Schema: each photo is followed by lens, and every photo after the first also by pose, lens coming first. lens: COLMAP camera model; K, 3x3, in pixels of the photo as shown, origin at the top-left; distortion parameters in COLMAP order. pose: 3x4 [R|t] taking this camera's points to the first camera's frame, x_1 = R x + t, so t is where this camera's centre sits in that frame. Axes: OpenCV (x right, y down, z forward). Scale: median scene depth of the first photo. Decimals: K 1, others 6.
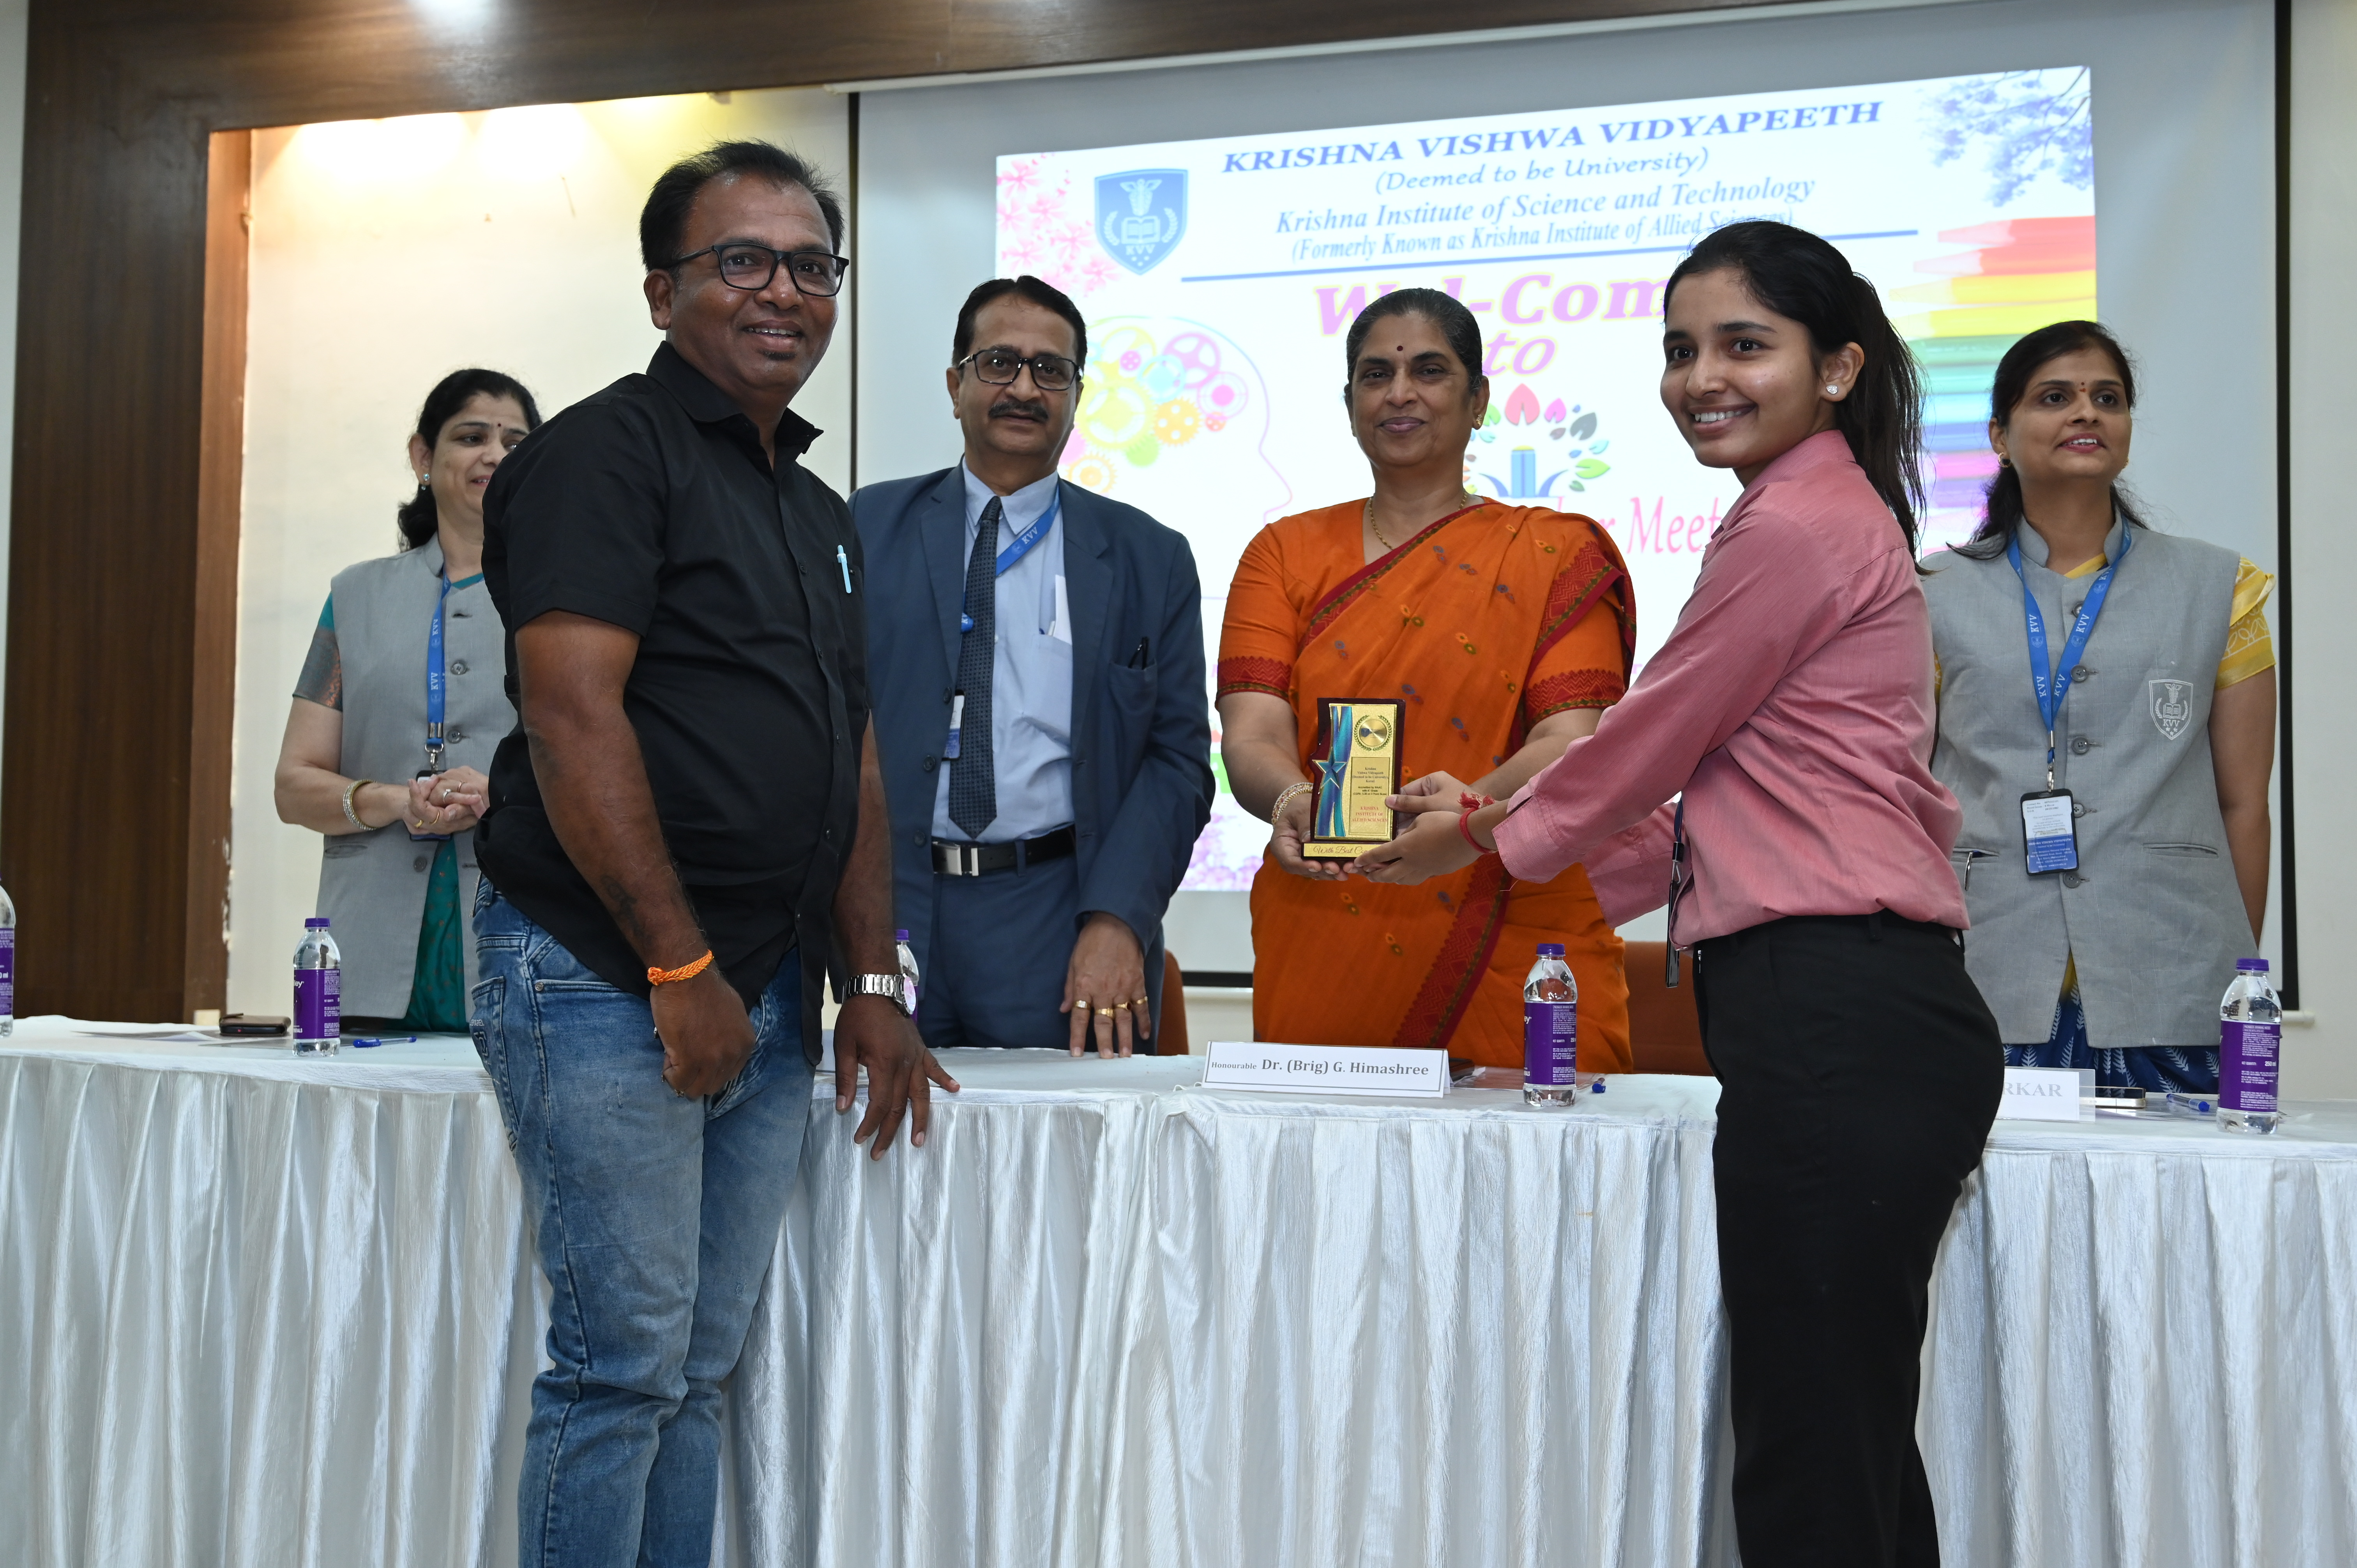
lens RADIAL K [[2507.7, 0, 1172.2], [0, 2507.7, 775.3], [0, 0, 1]] dist [-0.009644, 0.035977]
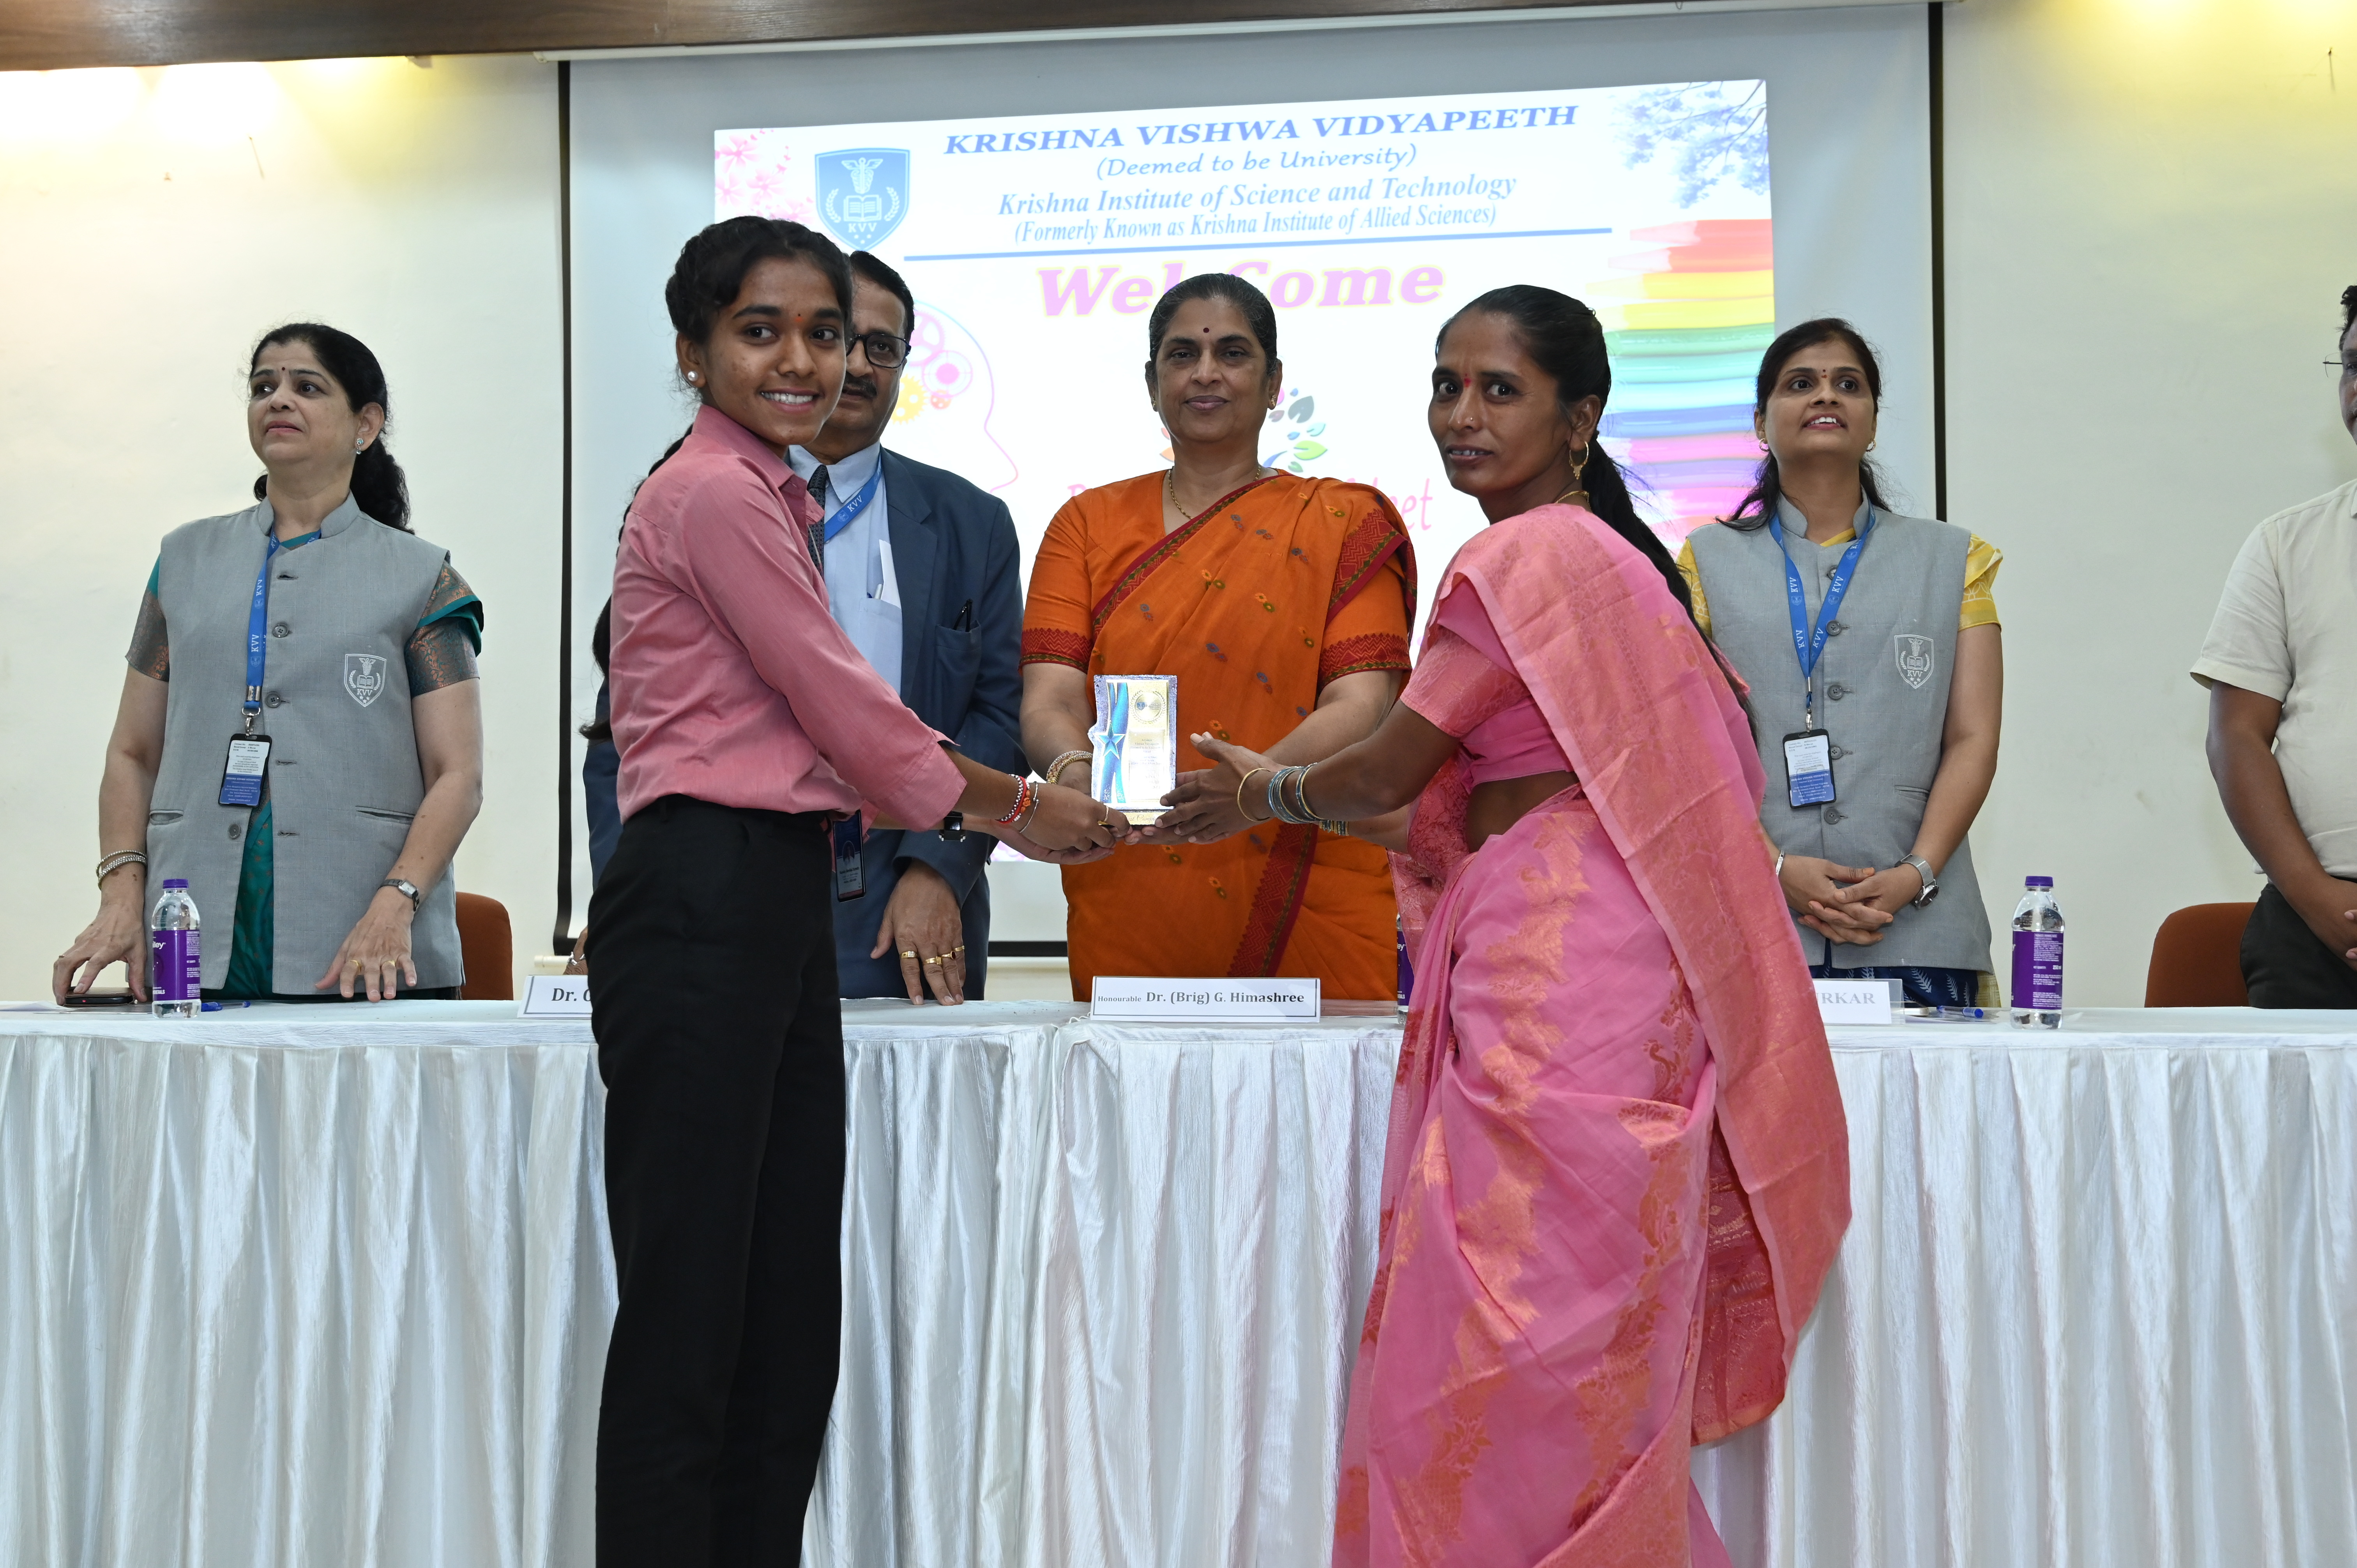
lens RADIAL K [[2556.4, 0, 1163.9], [0, 2556.4, 765.5], [0, 0, 1]] dist [0.005620, -0.015520]
pose [[0.986381, -0.008561, 0.164252, -0.066905], [0.008865, 0.999960, -0.001118, 0.009254], [-0.164236, 0.002559, 0.986418, -0.035451]]
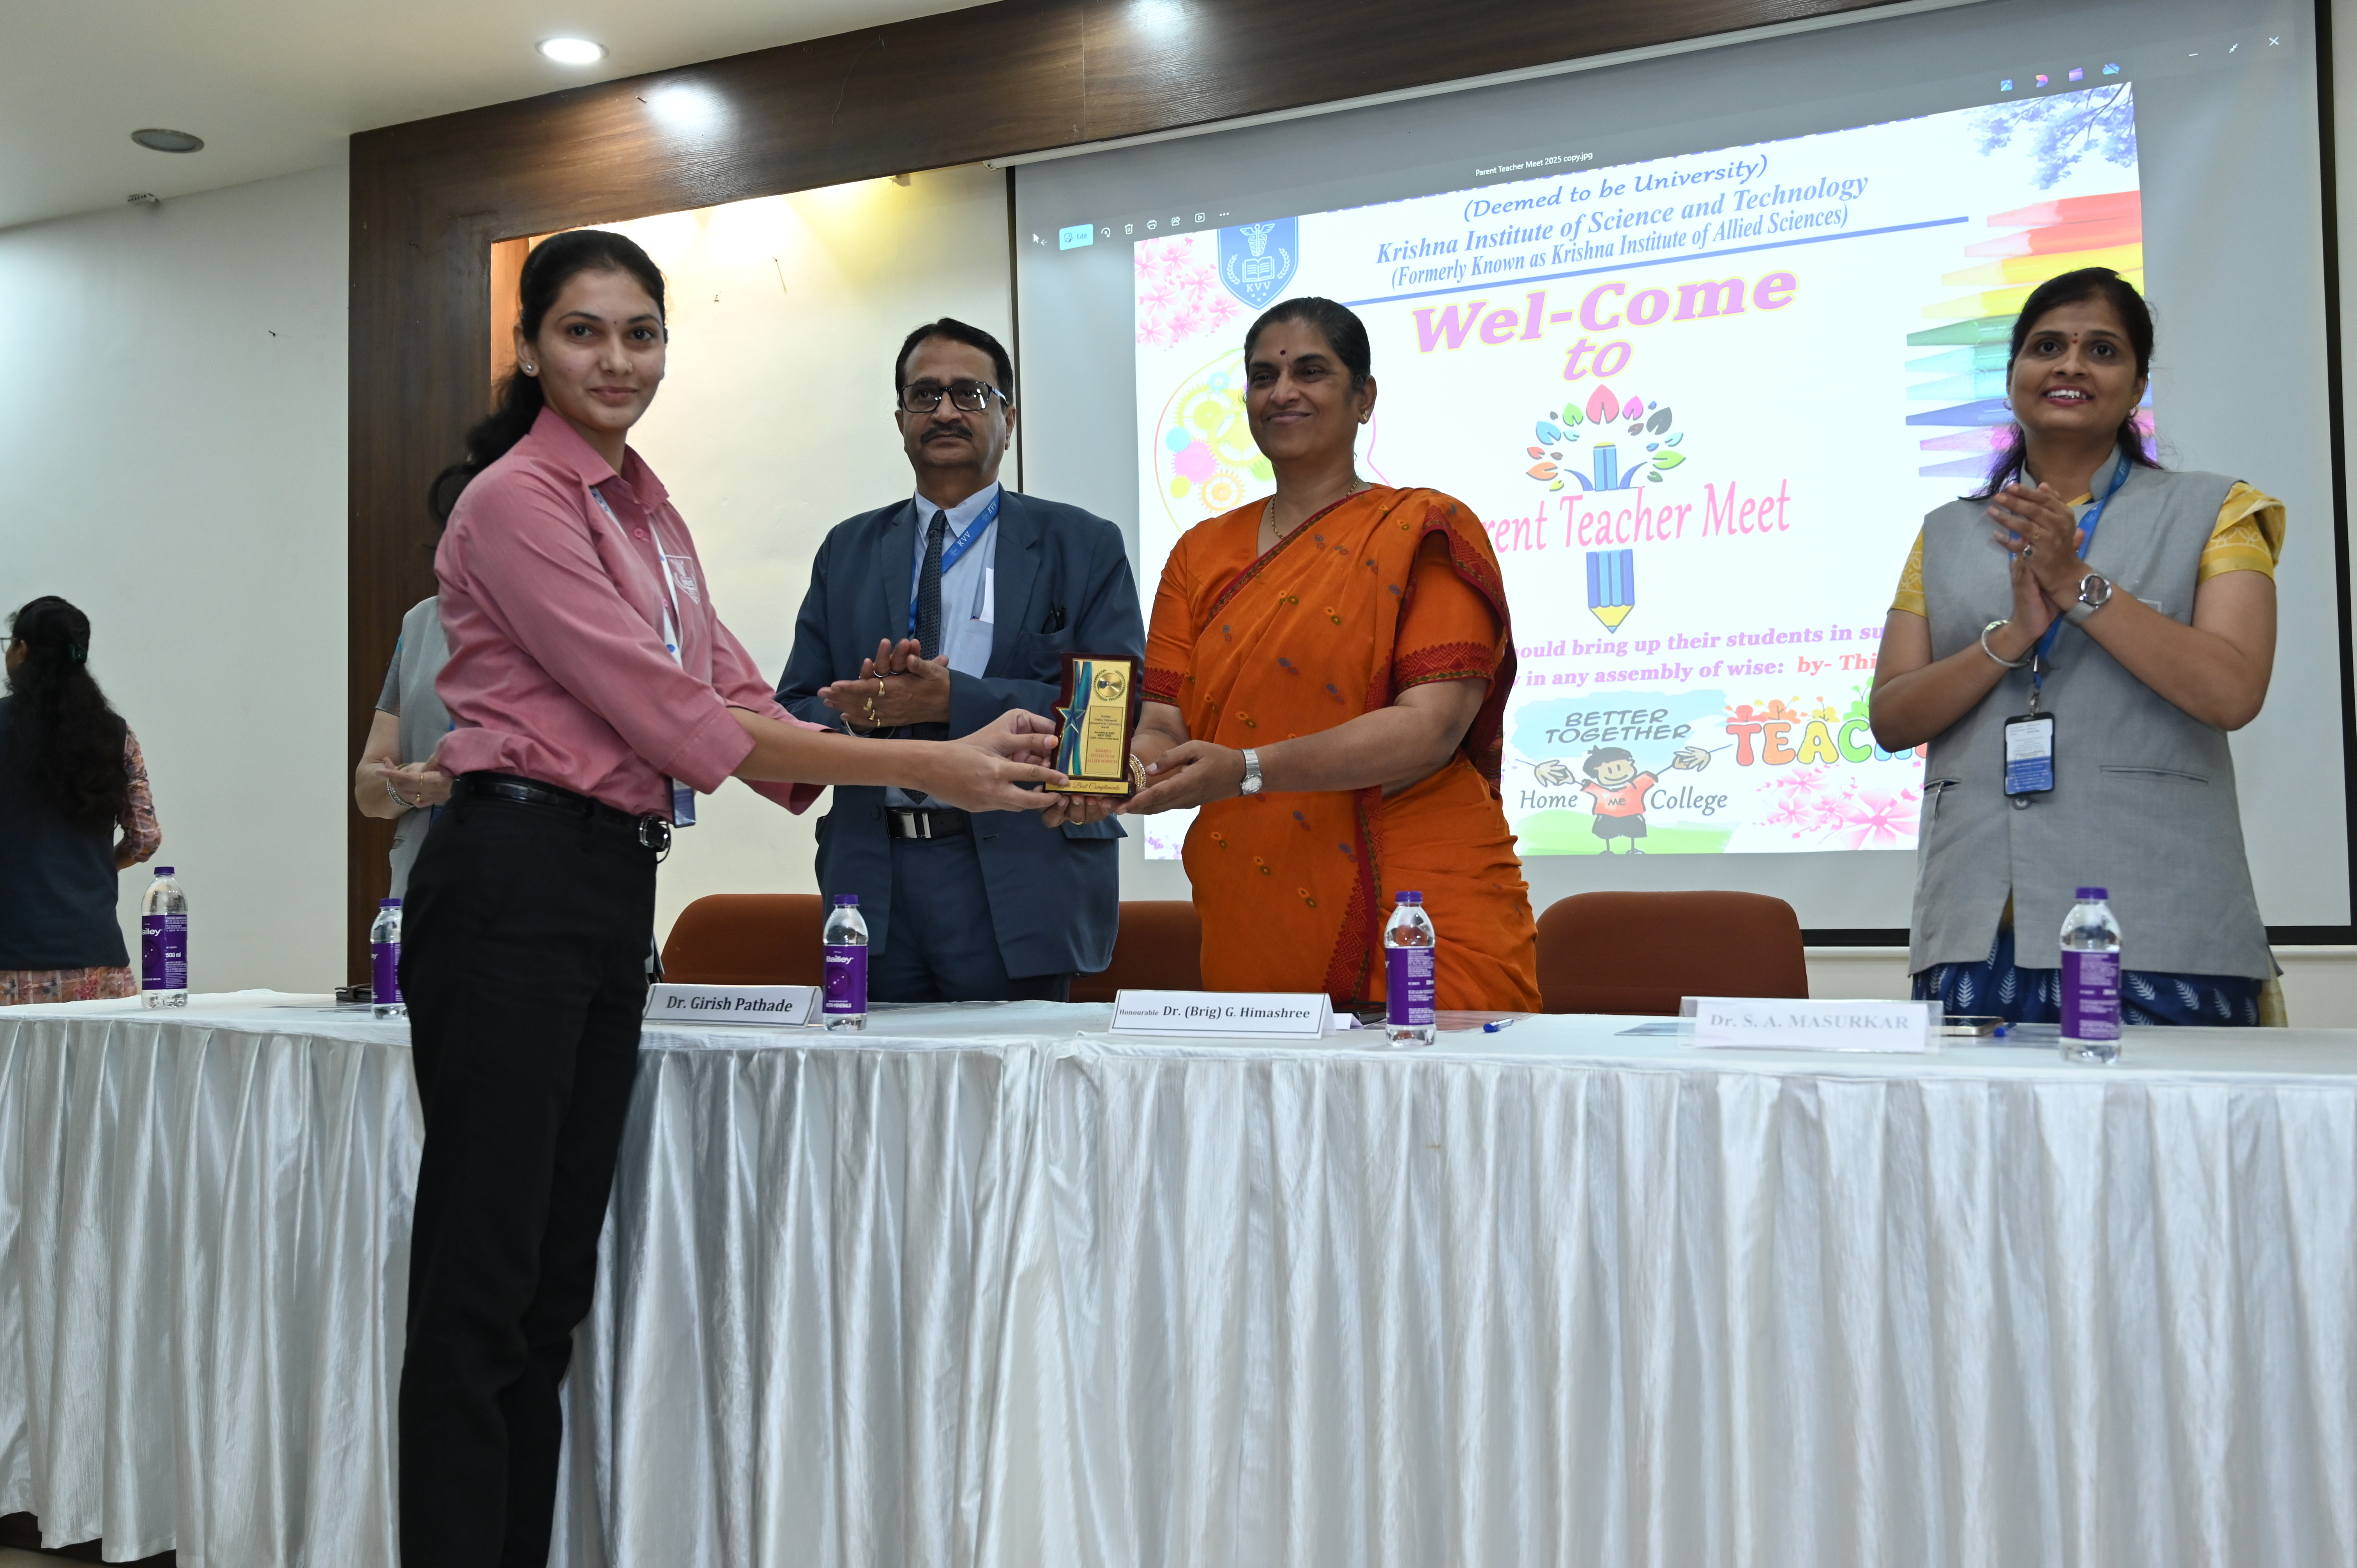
lens RADIAL K [[2161.6, 0, 1174.8], [0, 2161.6, 782.3], [0, 0, 1]] dist [-0.000960, 0.006962]
pose [[0.988155, -0.033616, -0.149729, 0.091377], [0.034444, 0.999402, 0.002935, 0.007282], [0.149540, -0.008058, 0.988723, 0.041274]]
